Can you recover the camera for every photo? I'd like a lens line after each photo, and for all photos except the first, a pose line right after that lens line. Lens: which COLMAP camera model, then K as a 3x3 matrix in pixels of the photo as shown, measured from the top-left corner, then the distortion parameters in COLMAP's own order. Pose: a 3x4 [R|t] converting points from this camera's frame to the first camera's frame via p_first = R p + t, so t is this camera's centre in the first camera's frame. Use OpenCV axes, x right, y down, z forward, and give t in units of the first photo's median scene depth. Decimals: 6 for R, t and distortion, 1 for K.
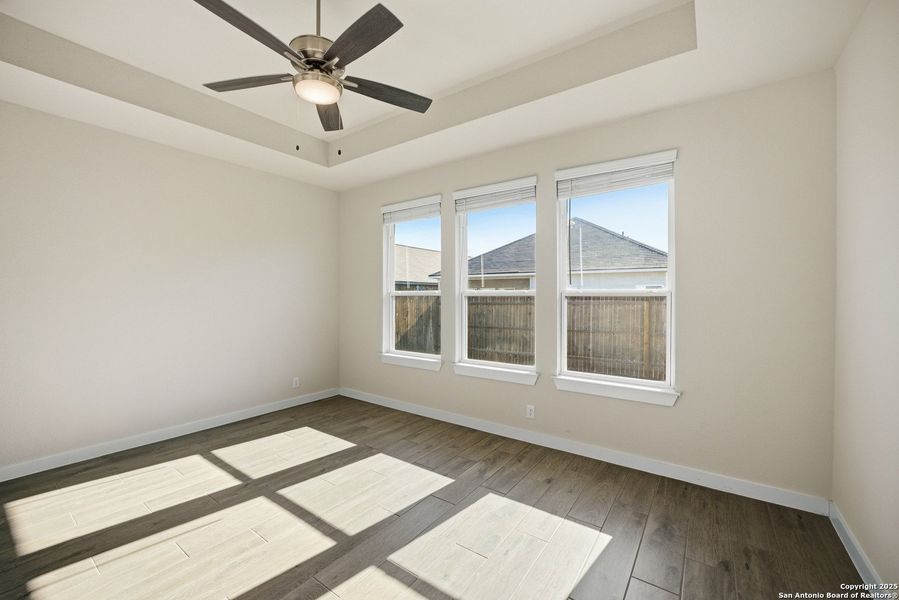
lens RADIAL K [[370.3, 0, 446.1], [0, 370.3, 294.4], [0, 0, 1]] dist [-0.000730, 0.000026]
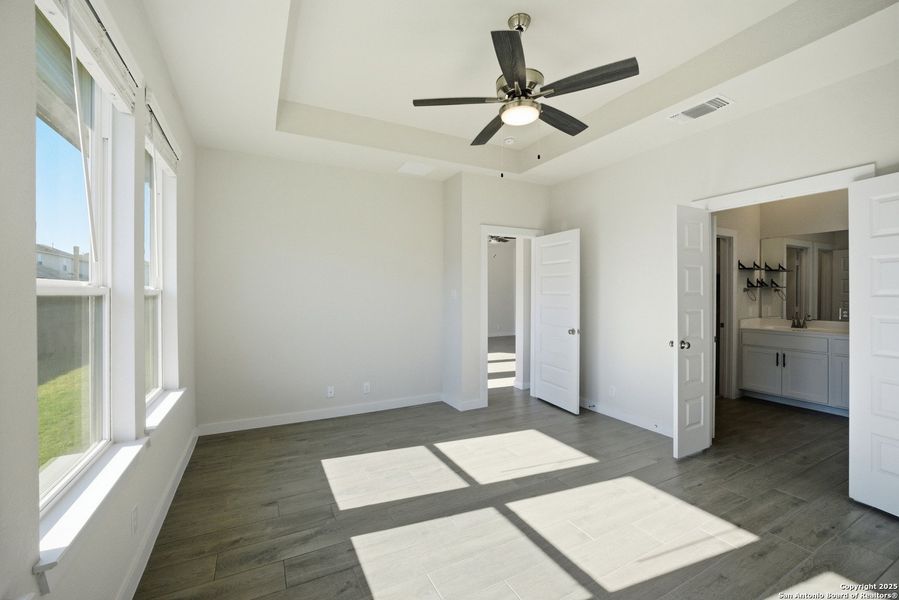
lens RADIAL K [[370.3, 0, 446.1], [0, 370.3, 294.4], [0, 0, 1]] dist [-0.000730, 0.000026]
pose [[-0.893229, -0.001290, 0.449600, -0.510637], [-0.004319, 0.999974, -0.005713, 0.008418], [-0.449581, -0.007045, -0.893212, 1.663477]]
